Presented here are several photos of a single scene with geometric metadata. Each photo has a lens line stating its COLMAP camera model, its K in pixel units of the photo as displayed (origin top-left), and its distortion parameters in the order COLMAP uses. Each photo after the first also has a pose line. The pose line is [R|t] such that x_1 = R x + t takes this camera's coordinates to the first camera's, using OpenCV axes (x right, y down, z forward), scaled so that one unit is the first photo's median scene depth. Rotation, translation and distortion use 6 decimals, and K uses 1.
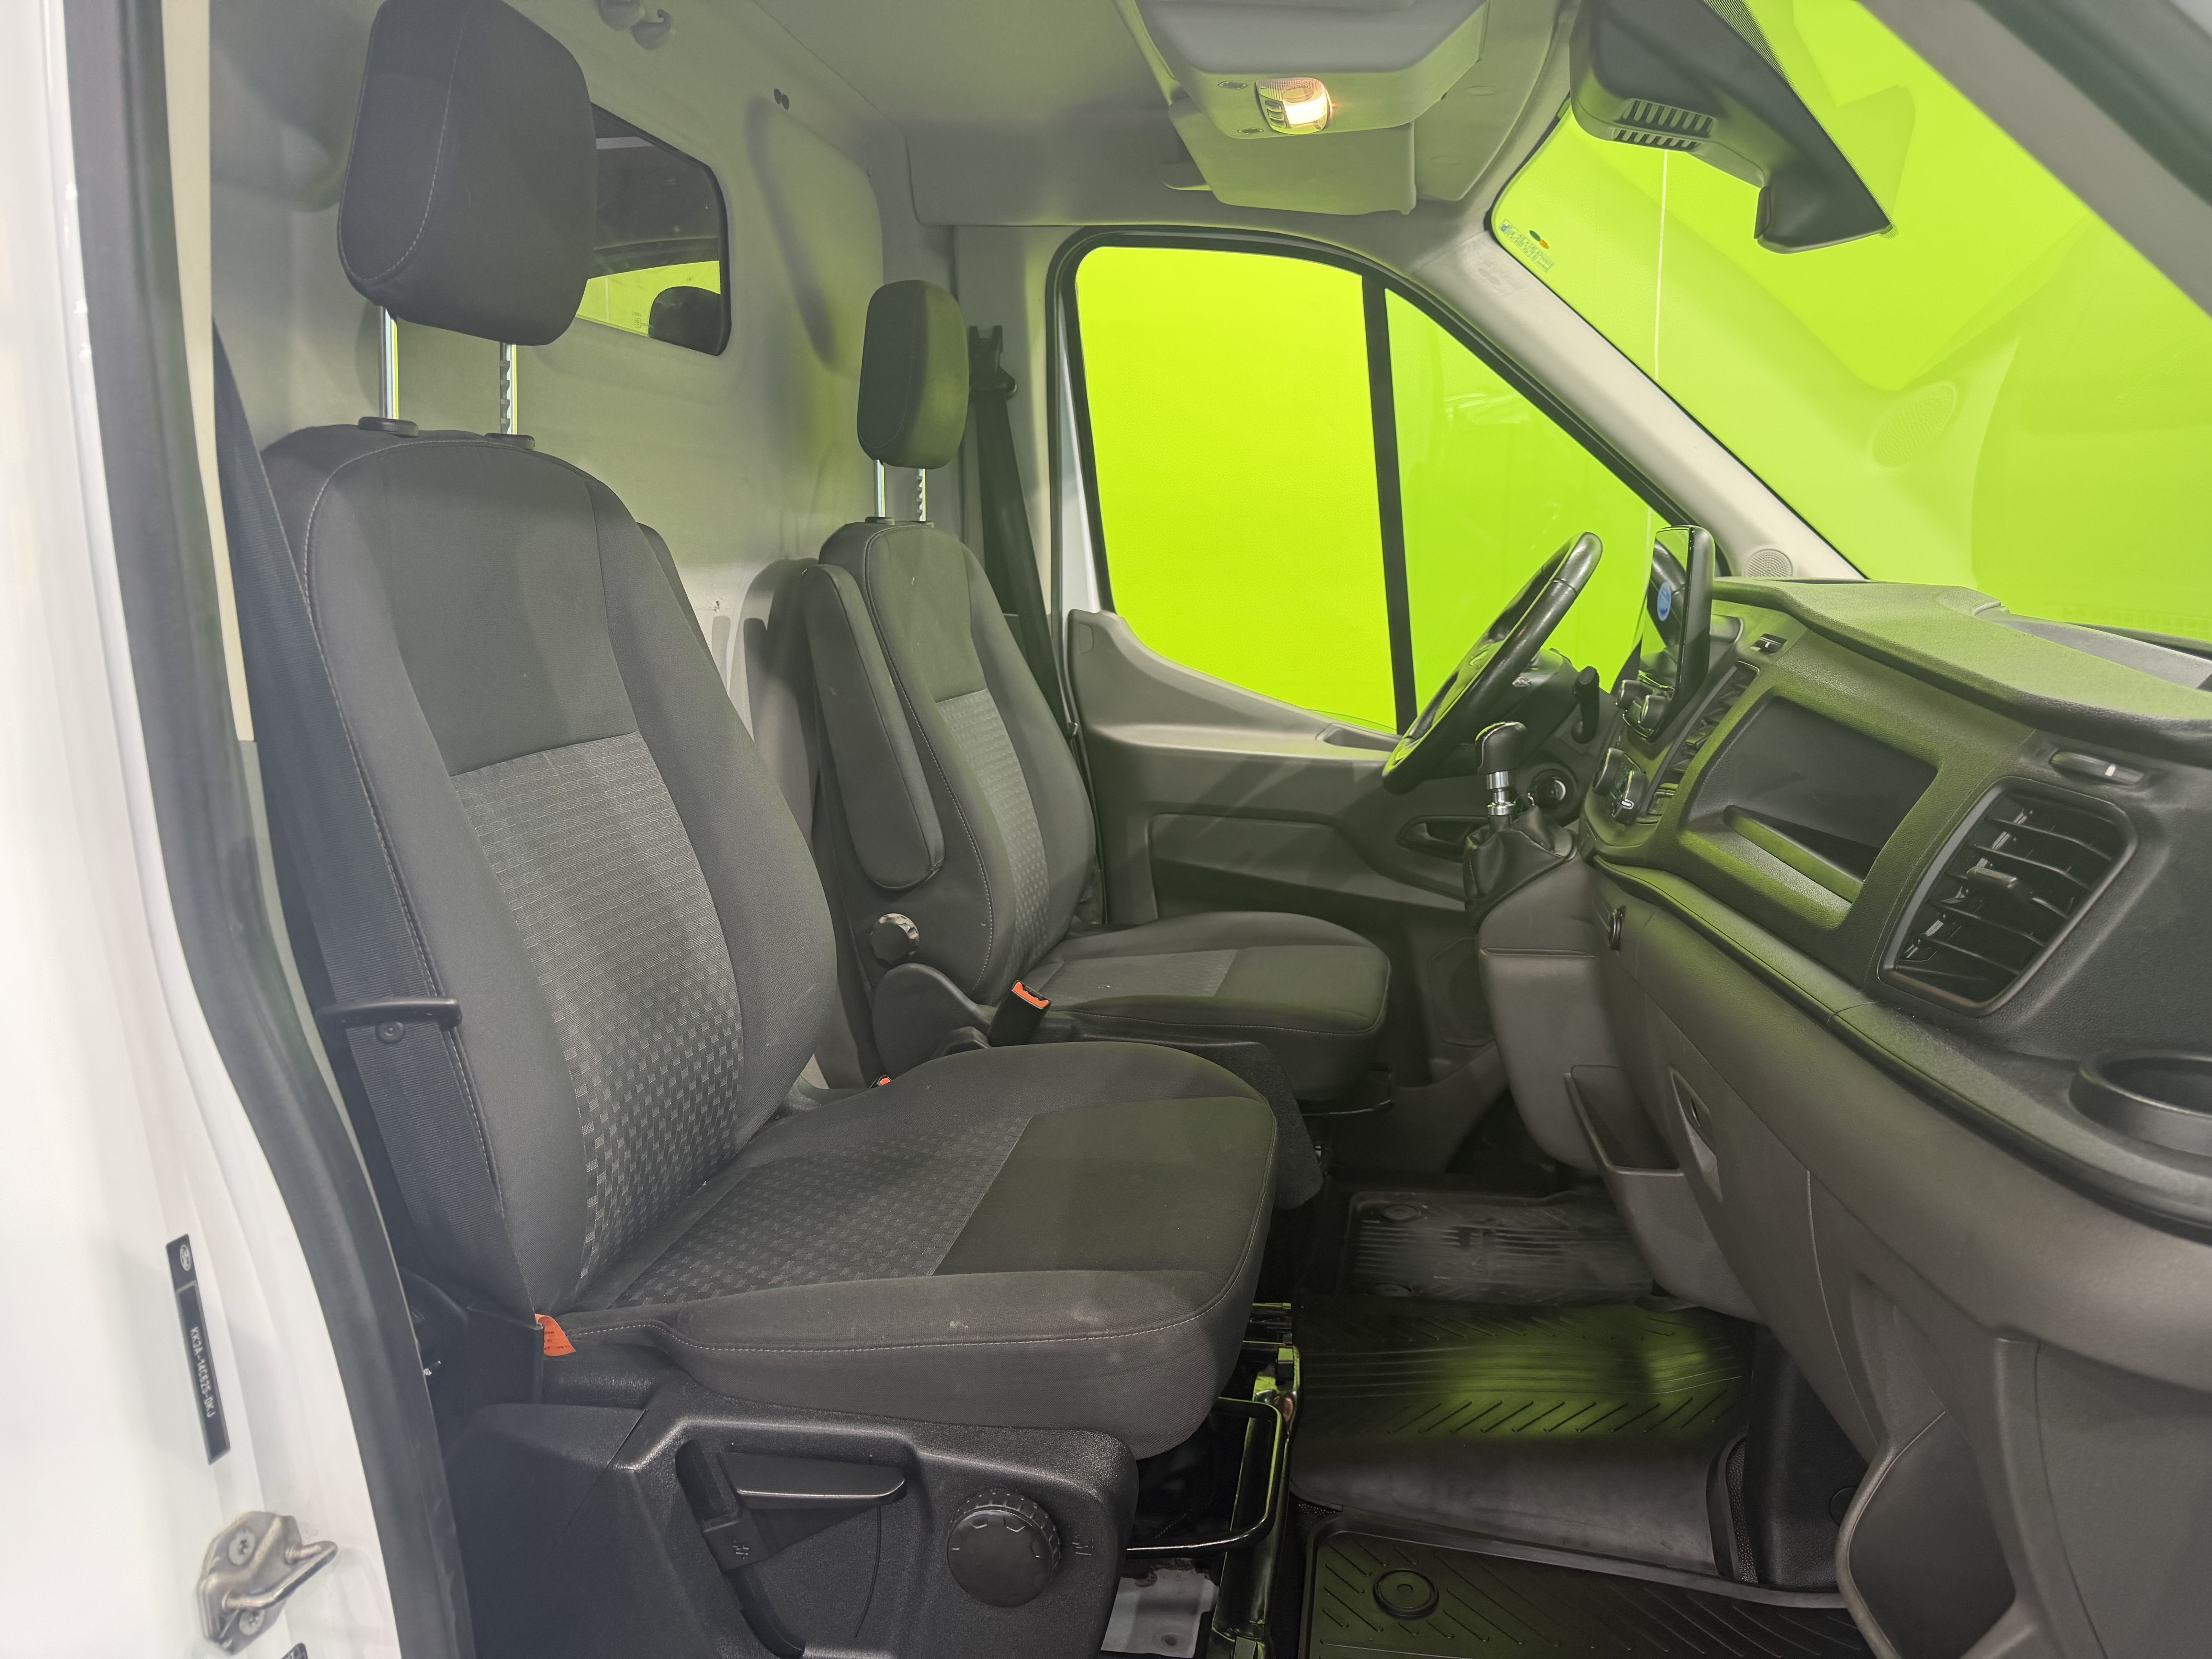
lens RADIAL K [[1527.4, 0, 1091.9], [0, 1527.4, 839.8], [0, 0, 1]] dist [0.039055, -0.059210]
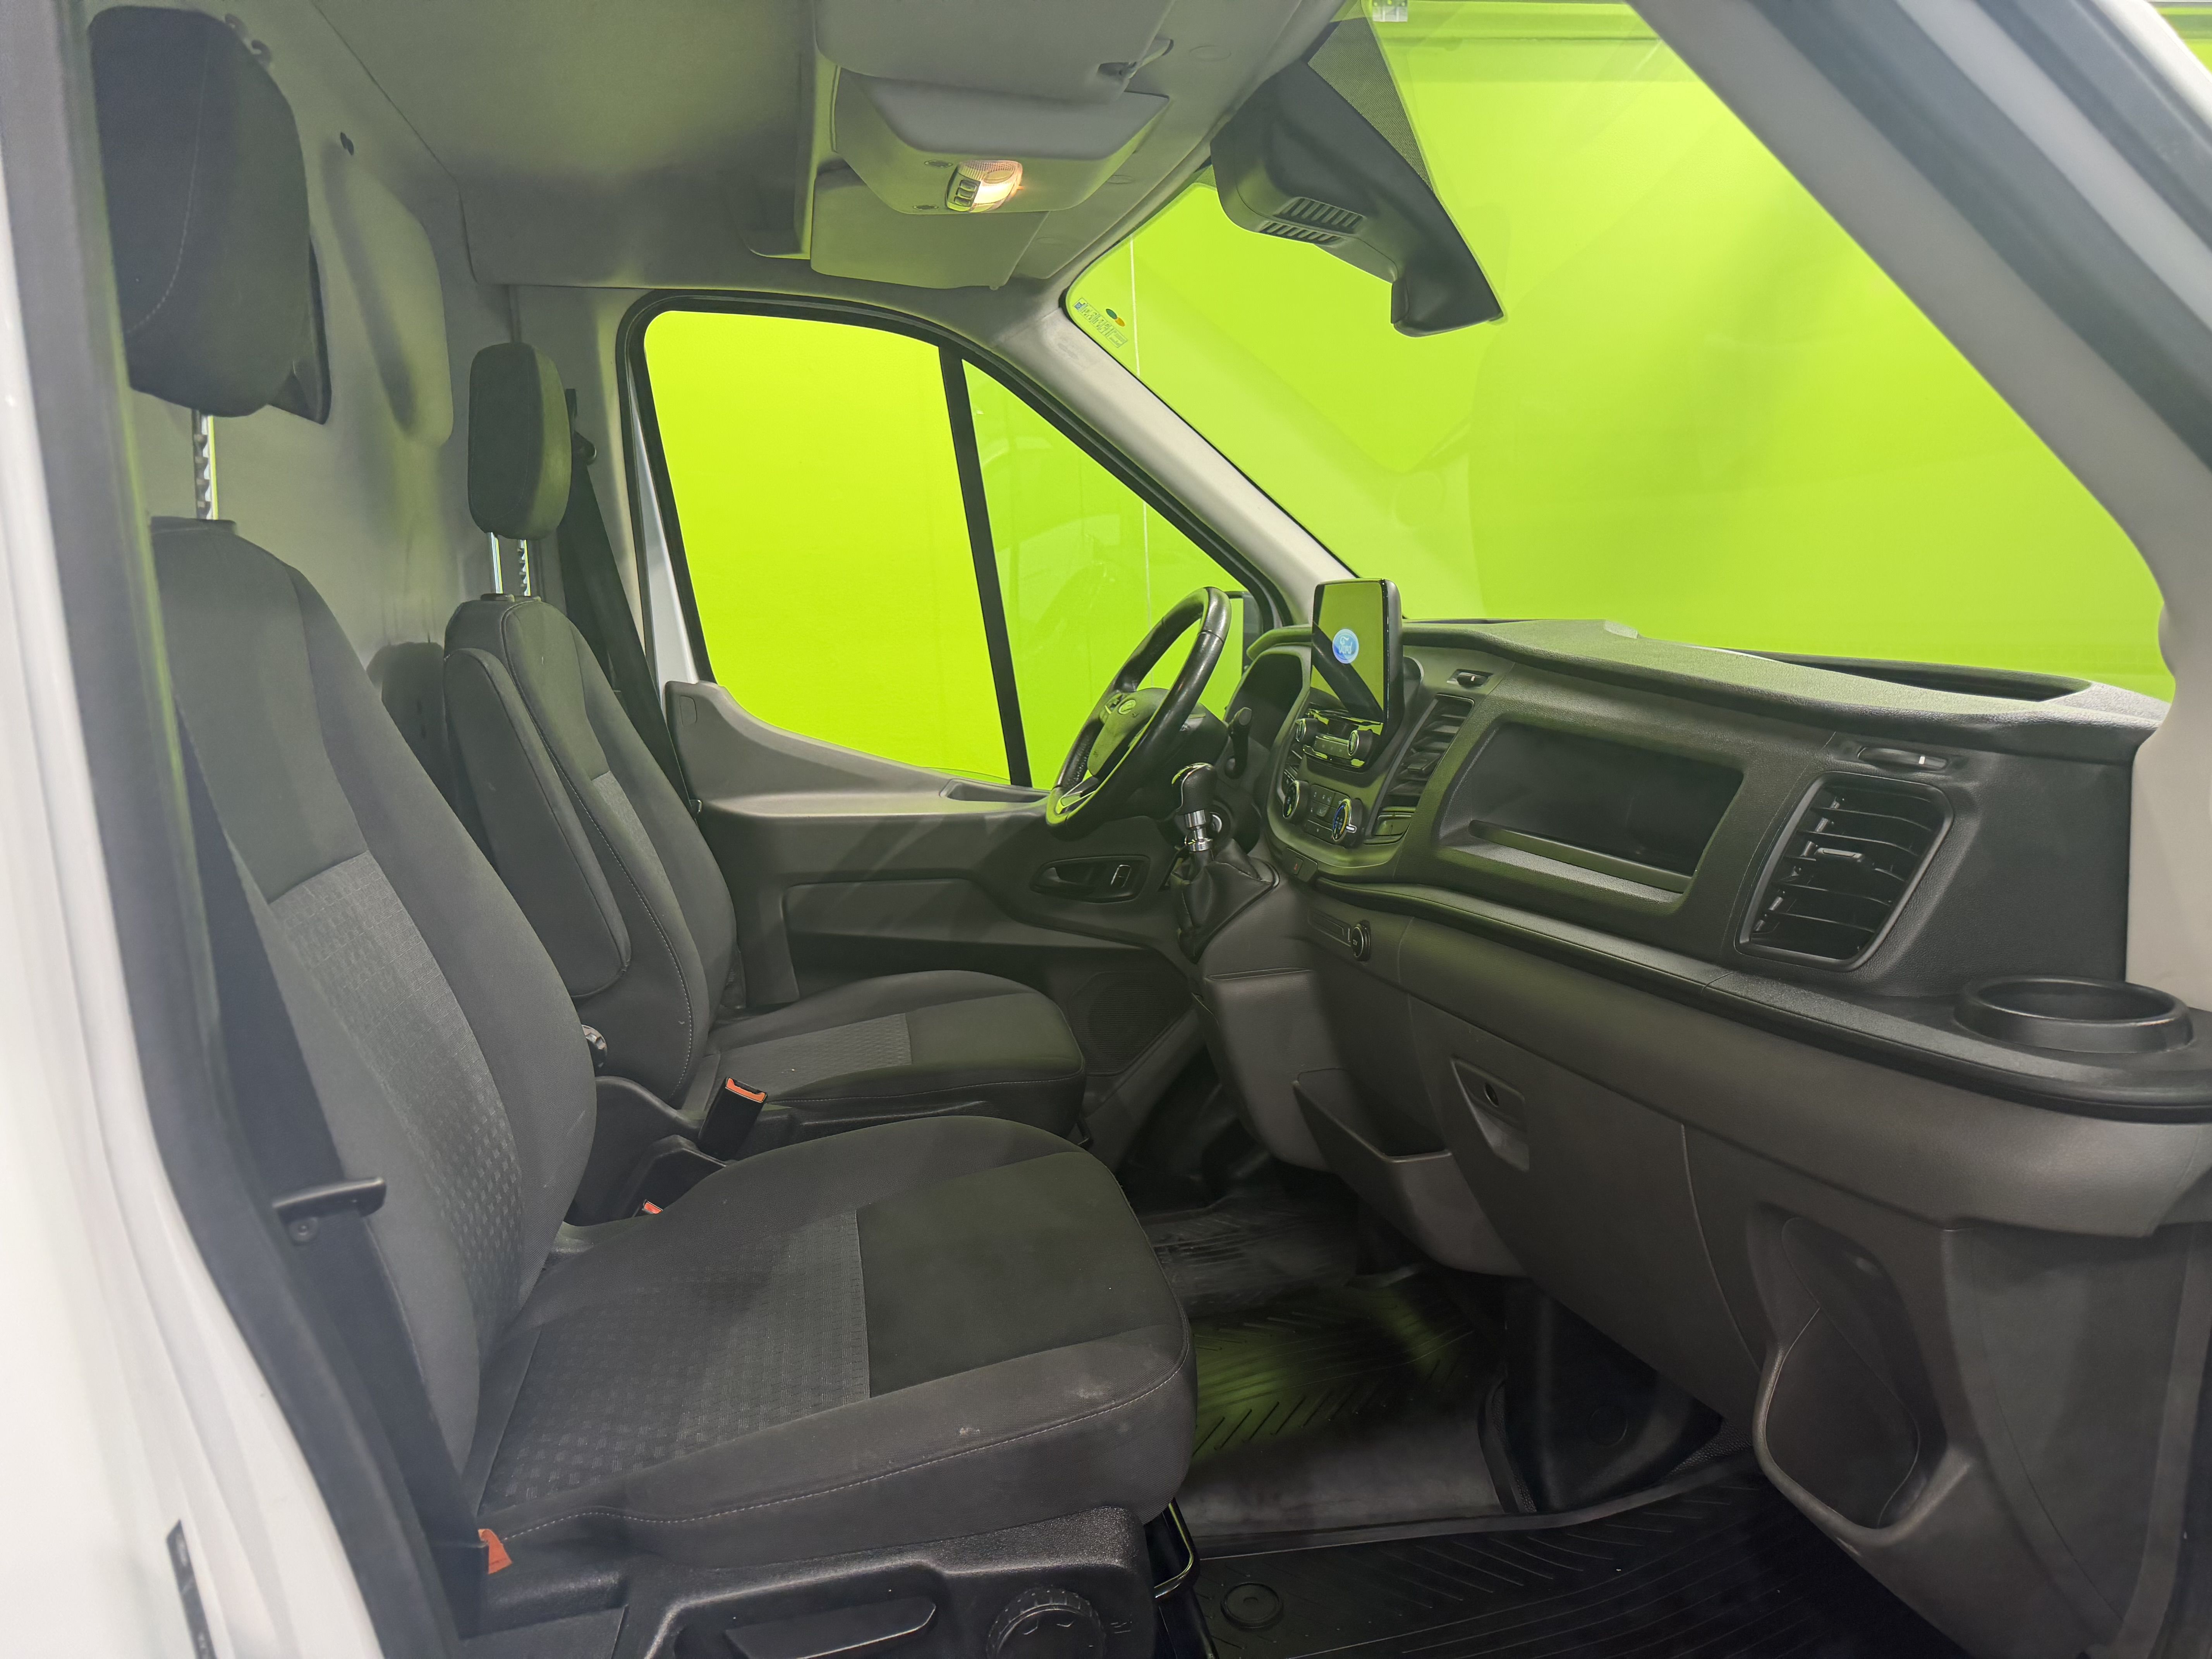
lens RADIAL K [[1527.4, 0, 1109.3], [0, 1527.4, 829.4], [0, 0, 1]] dist [0.039055, -0.059210]
pose [[0.932778, -0.093310, 0.348163, -0.194968], [0.108049, 0.993877, -0.023114, -0.015990], [-0.343875, 0.059179, 0.937149, 0.031243]]
